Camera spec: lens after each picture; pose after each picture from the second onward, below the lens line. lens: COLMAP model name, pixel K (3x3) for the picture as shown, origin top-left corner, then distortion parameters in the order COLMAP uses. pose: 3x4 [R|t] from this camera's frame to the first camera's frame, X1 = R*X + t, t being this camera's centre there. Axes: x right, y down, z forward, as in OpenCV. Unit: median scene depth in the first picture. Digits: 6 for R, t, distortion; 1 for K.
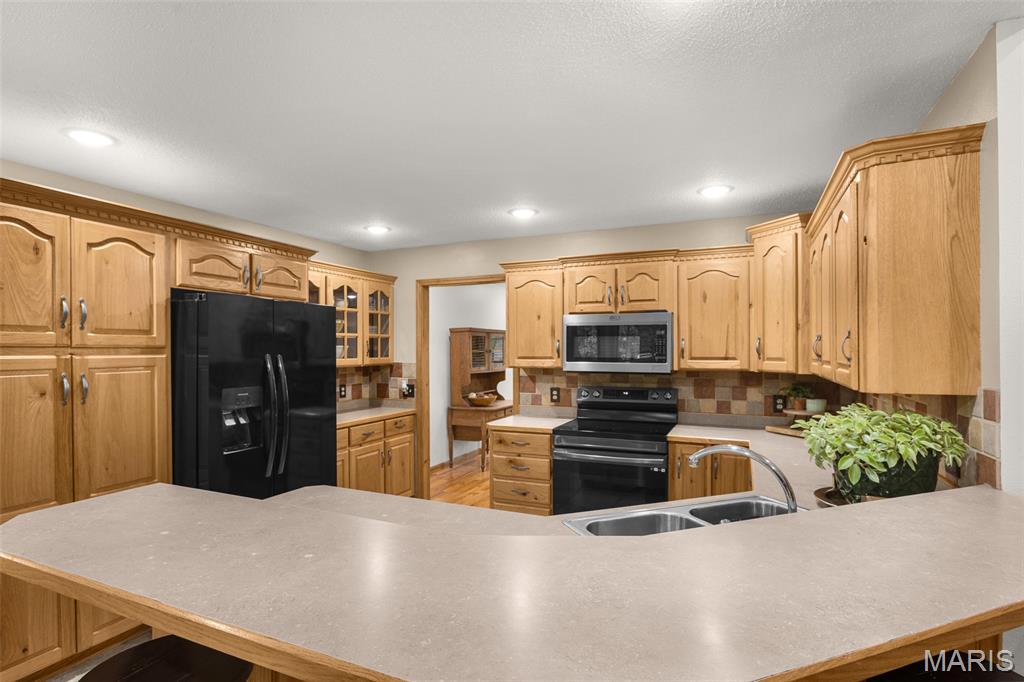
lens RADIAL K [[511.5, 0, 517.3], [0, 511.5, 348.6], [0, 0, 1]] dist [0.014054, 0.003366]
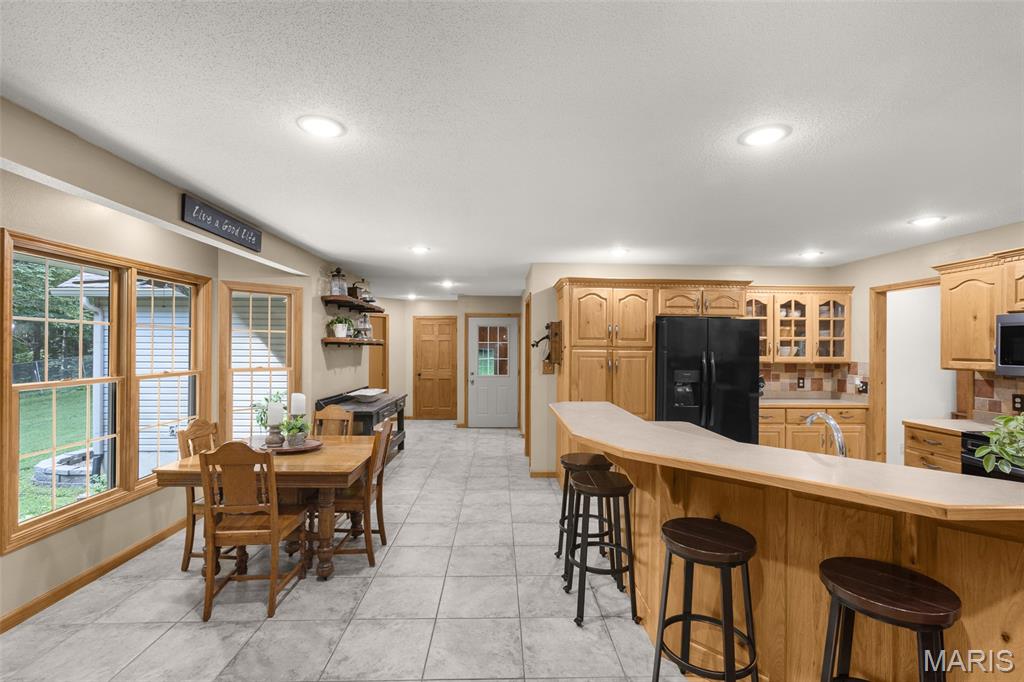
lens RADIAL K [[463.0, 0, 510.7], [0, 463.0, 344.4], [0, 0, 1]] dist [-0.011967, 0.006636]
pose [[0.430673, 0.000397, -0.902508, 0.469436], [-0.009227, 0.999950, -0.003963, -0.000230], [0.902461, 0.010035, 0.430655, -0.165791]]
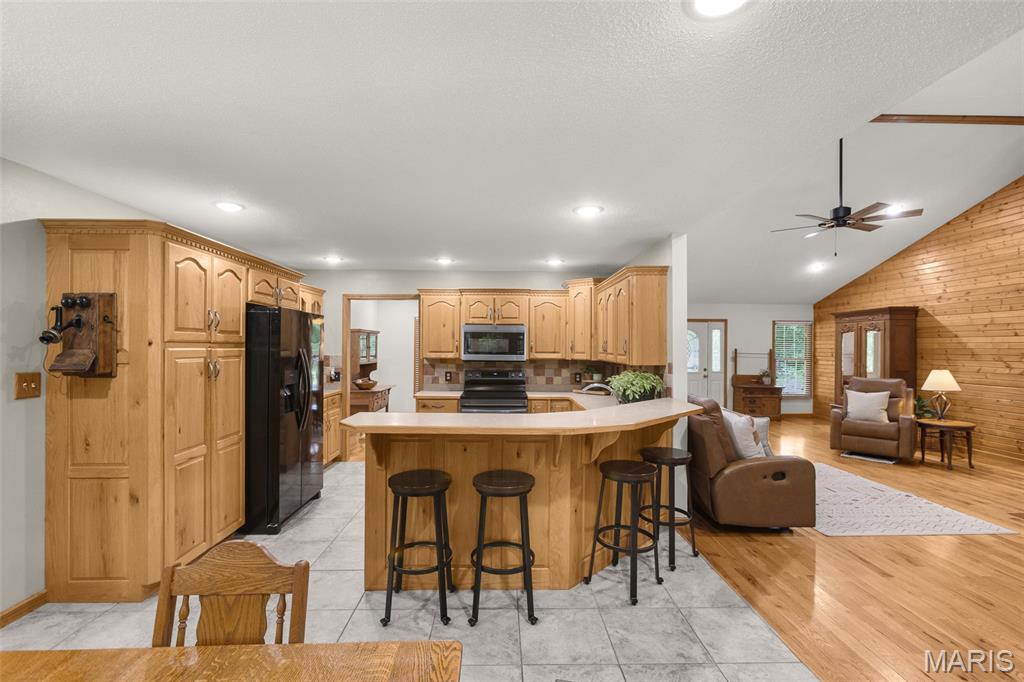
lens RADIAL K [[463.0, 0, 515.9], [0, 463.0, 345.9], [0, 0, 1]] dist [-0.011967, 0.006636]
pose [[0.902244, 0.009446, 0.431123, -0.380861], [-0.009547, 0.999953, -0.001929, 0.000466], [-0.431121, -0.002376, 0.902291, -0.371411]]
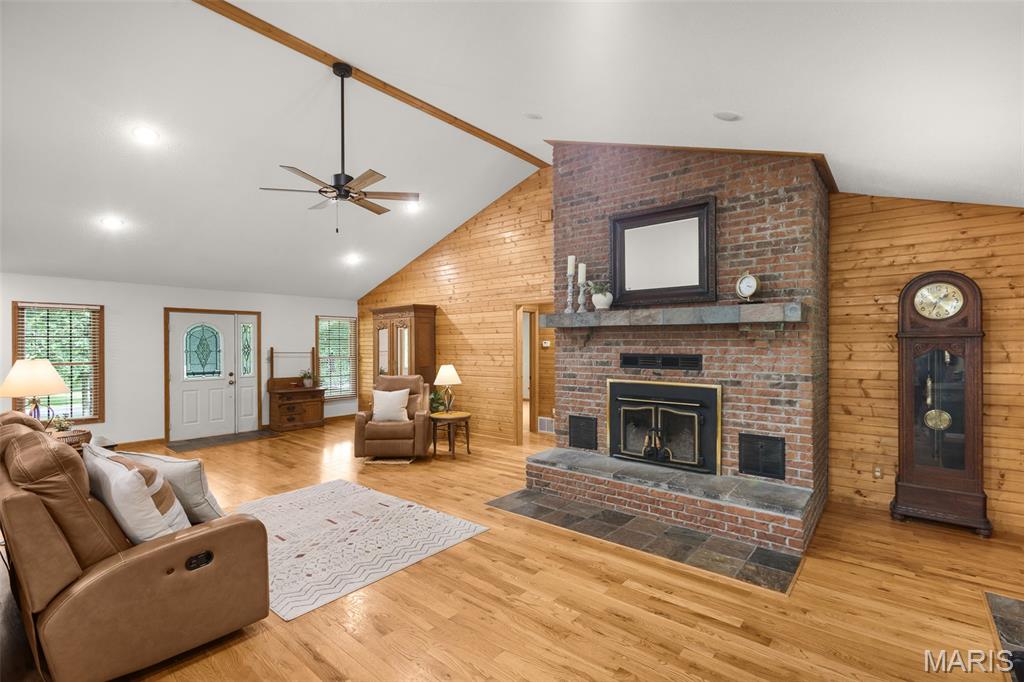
lens RADIAL K [[463.0, 0, 510.6], [0, 463.0, 344.1], [0, 0, 1]] dist [-0.011967, 0.006636]
pose [[0.292391, 0.004534, 0.956288, 0.092338], [0.004439, 0.999972, -0.006098, 0.002082], [-0.956288, 0.006028, 0.292363, -0.278647]]
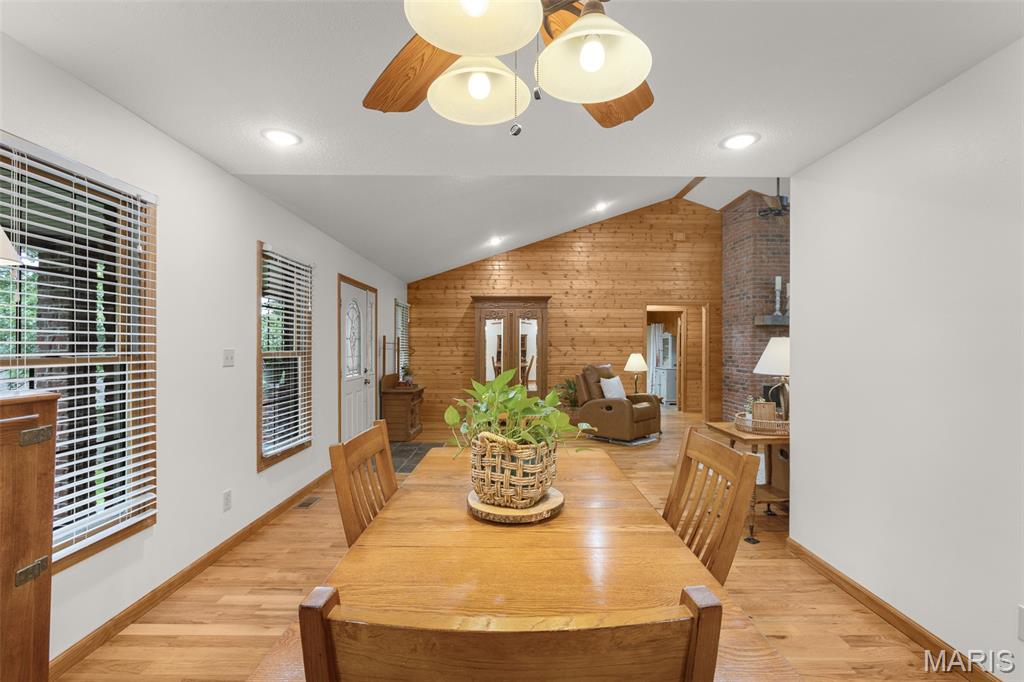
lens RADIAL K [[463.0, 0, 513.0], [0, 463.0, 343.2], [0, 0, 1]] dist [-0.011967, 0.006636]
pose [[-0.412229, 0.008024, 0.911045, 0.101473], [-0.000911, 0.999957, -0.009219, 0.040969], [-0.911080, -0.004630, -0.412204, 1.687138]]
